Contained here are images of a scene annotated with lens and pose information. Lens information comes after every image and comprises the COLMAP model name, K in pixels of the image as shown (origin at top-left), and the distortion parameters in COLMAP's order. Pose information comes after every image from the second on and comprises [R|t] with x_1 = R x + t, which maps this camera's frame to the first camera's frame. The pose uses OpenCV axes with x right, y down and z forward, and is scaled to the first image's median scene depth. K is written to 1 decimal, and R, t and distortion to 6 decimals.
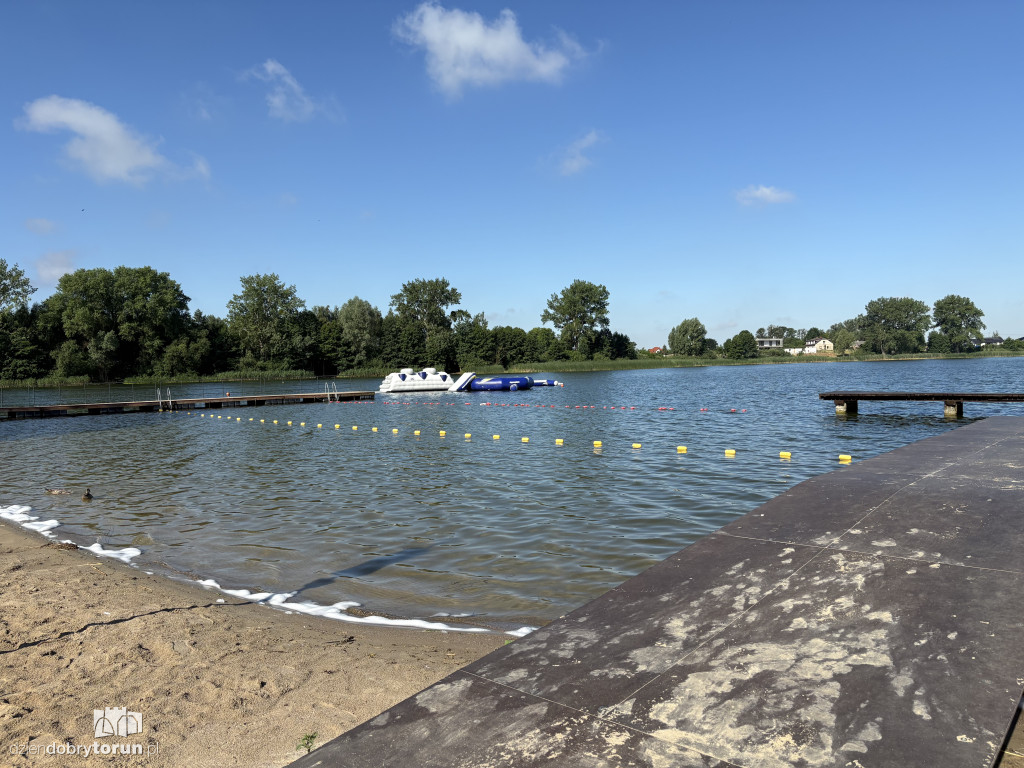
lens RADIAL K [[772.7, 0, 527.1], [0, 772.7, 383.1], [0, 0, 1]] dist [0.066345, -0.035512]
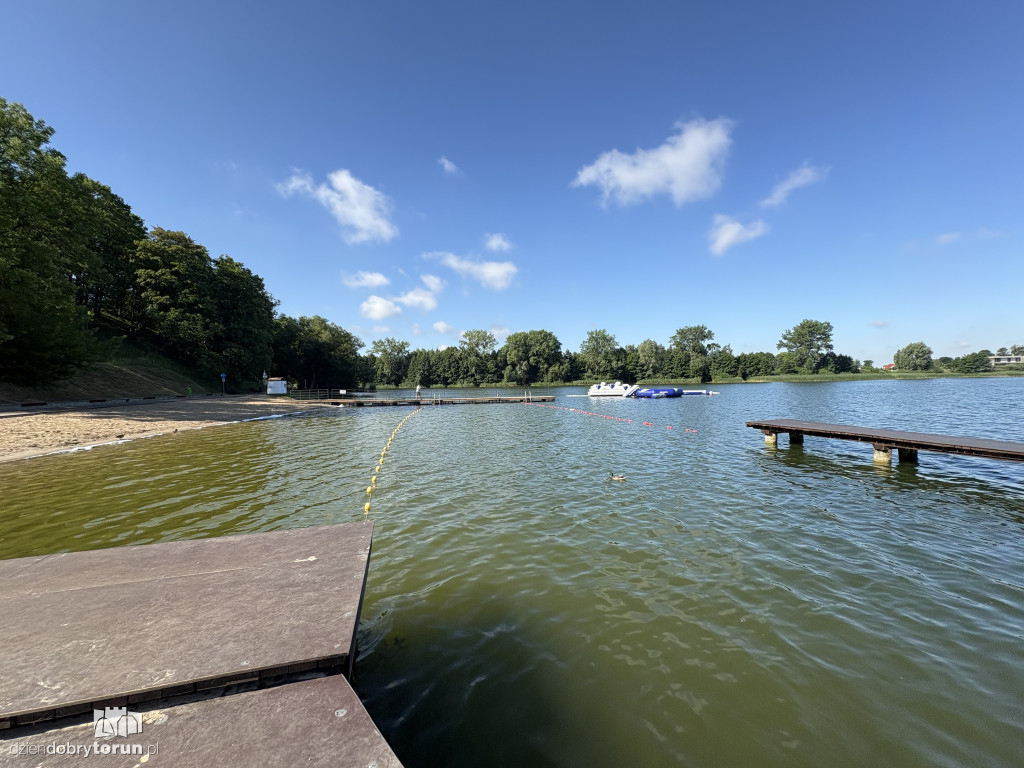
lens RADIAL K [[410.0, 0, 507.1], [0, 410.0, 383.3], [0, 0, 1]] dist [0.001869, -0.001517]
pose [[0.825709, 0.012146, -0.563966, 0.043413], [-0.015166, 0.999885, -0.000670, -0.003183], [0.563893, 0.009106, 0.825798, 0.042327]]
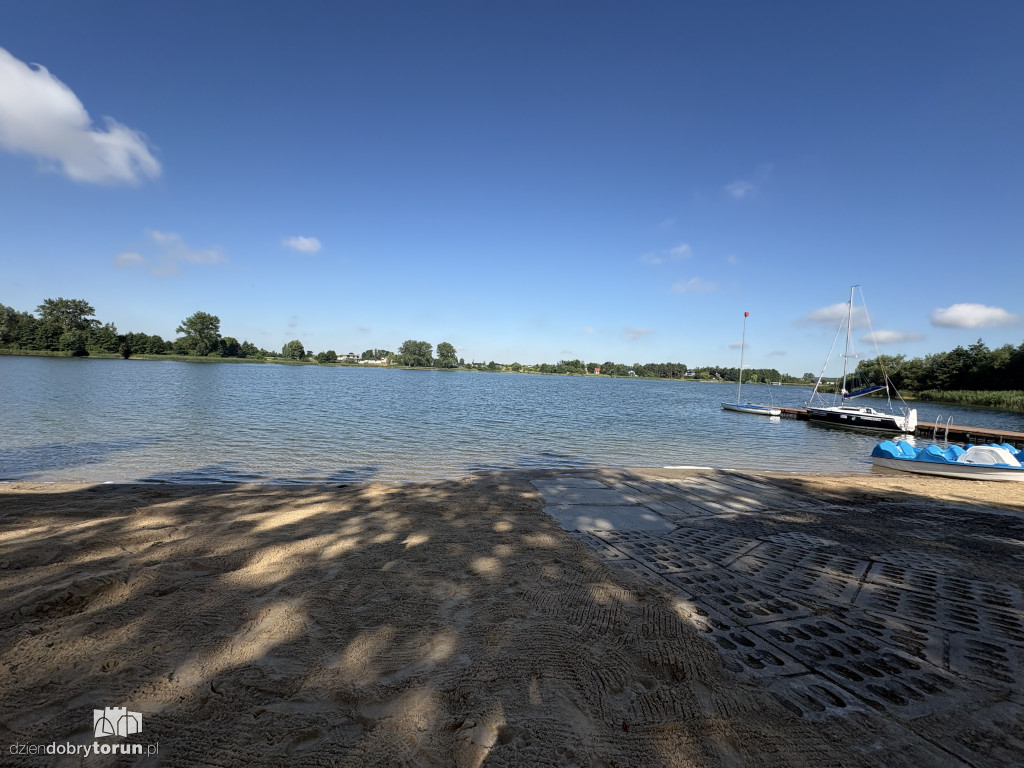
lens RADIAL K [[410.0, 0, 510.2], [0, 410.0, 386.2], [0, 0, 1]] dist [0.001869, -0.001517]
pose [[0.893443, 0.050022, 0.446383, 0.341816], [-0.058059, 0.998304, 0.004335, -0.005807], [-0.445409, -0.029790, 0.894831, -0.217909]]
